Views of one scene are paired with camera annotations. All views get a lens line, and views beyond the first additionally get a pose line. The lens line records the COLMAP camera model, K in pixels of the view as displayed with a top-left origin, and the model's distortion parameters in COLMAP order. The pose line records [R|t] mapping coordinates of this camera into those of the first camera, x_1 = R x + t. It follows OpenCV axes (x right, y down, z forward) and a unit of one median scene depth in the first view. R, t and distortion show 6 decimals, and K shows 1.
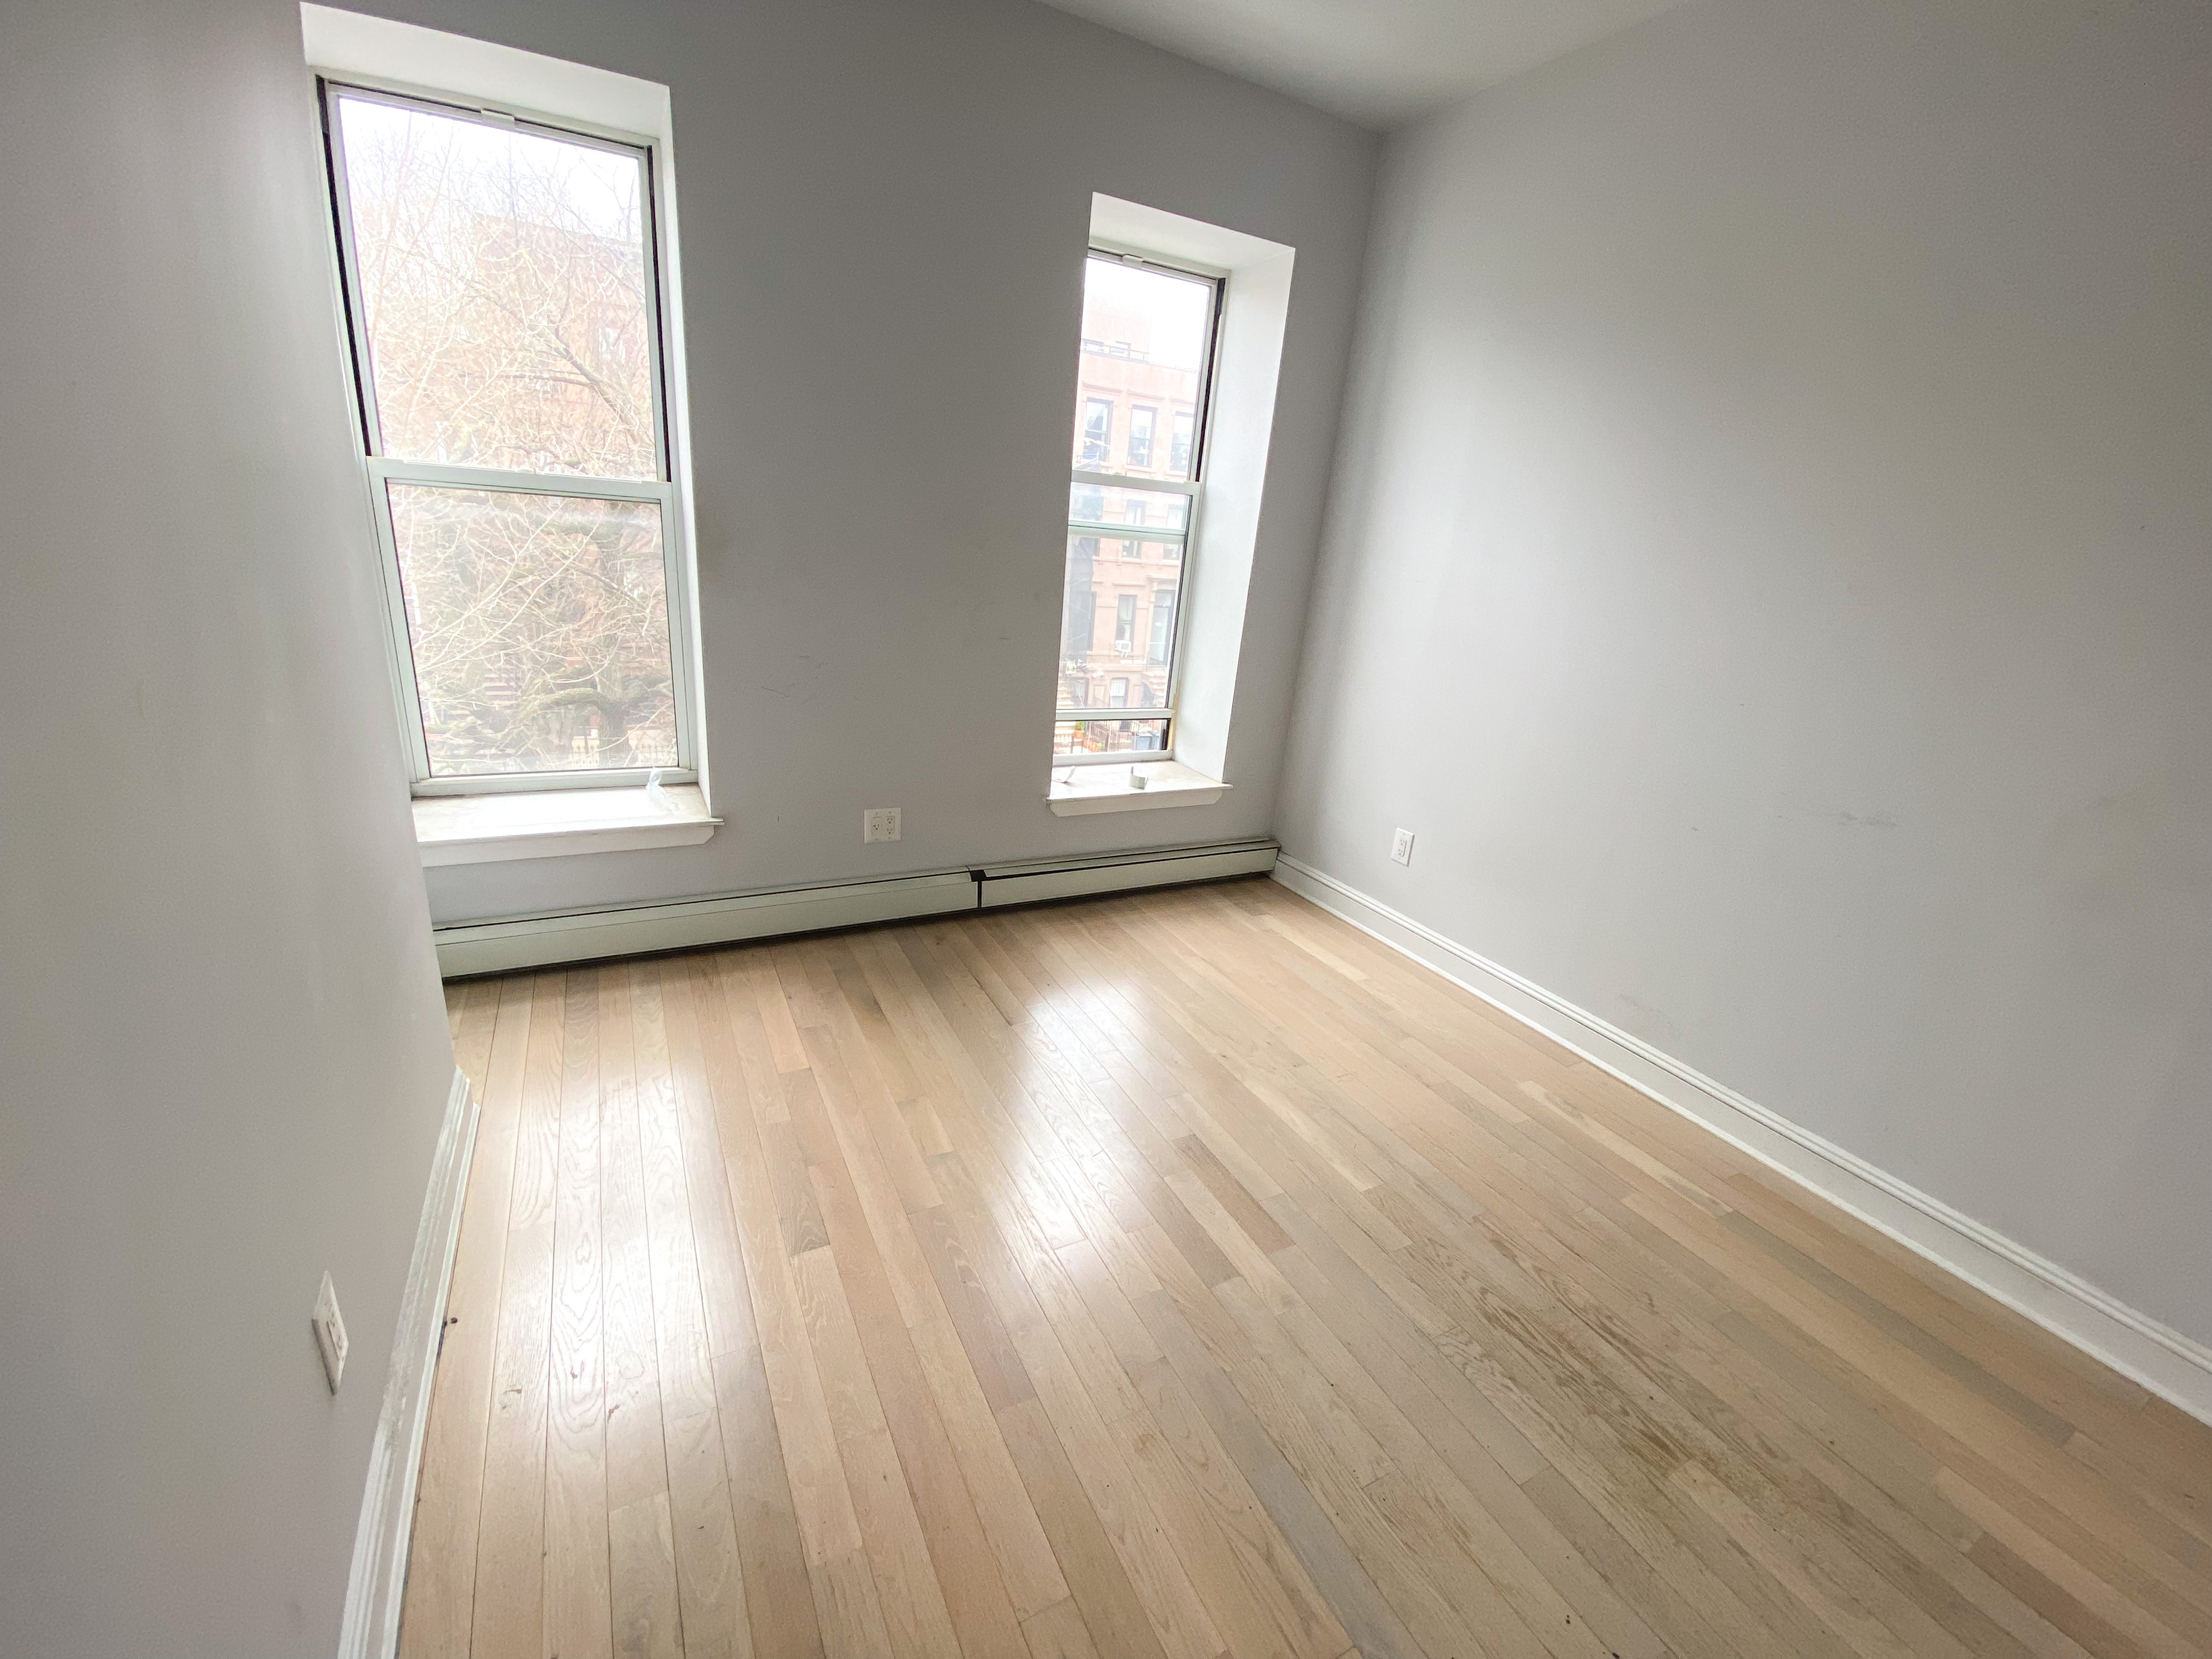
lens RADIAL K [[895.8, 0, 1106.0], [0, 895.8, 829.5], [0, 0, 1]] dist [0.026708, -0.023966]
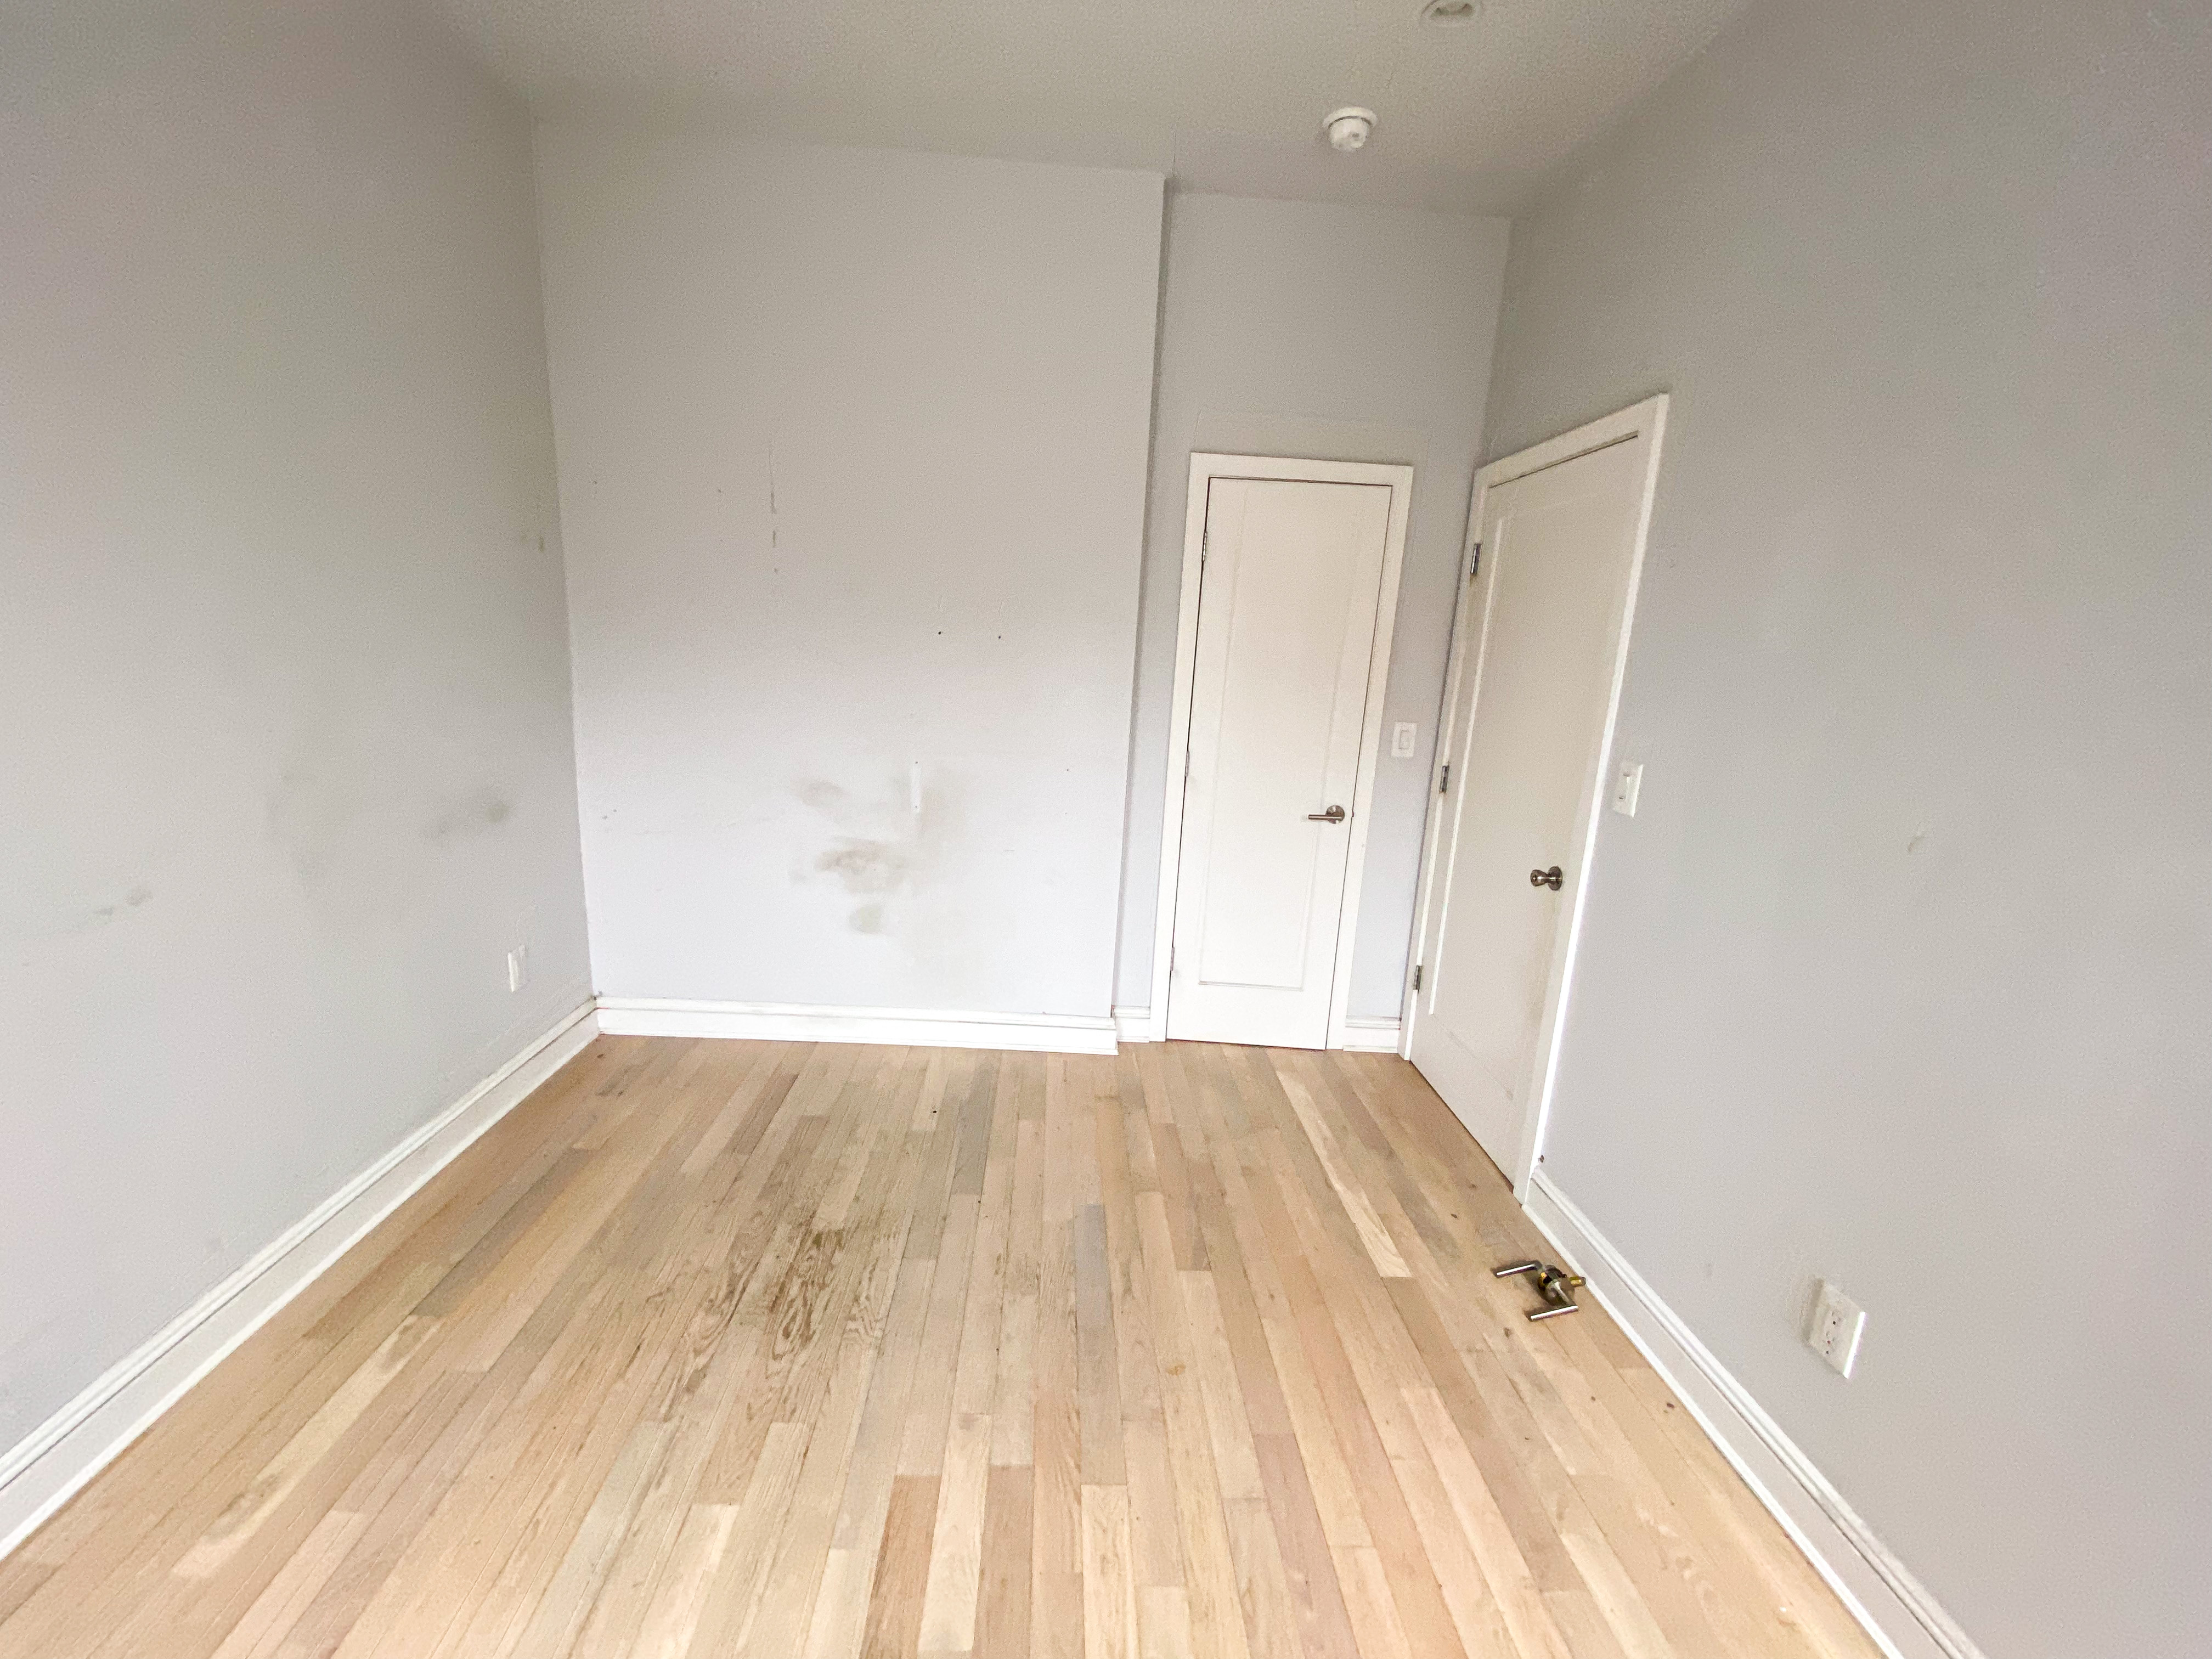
lens RADIAL K [[895.8, 0, 1106.0], [0, 895.8, 829.5], [0, 0, 1]] dist [0.026708, -0.023966]
pose [[-0.892396, -0.217283, 0.395497, -0.165970], [0.018647, 0.857936, 0.513417, -0.488437], [-0.450868, 0.465546, -0.761567, 1.357995]]
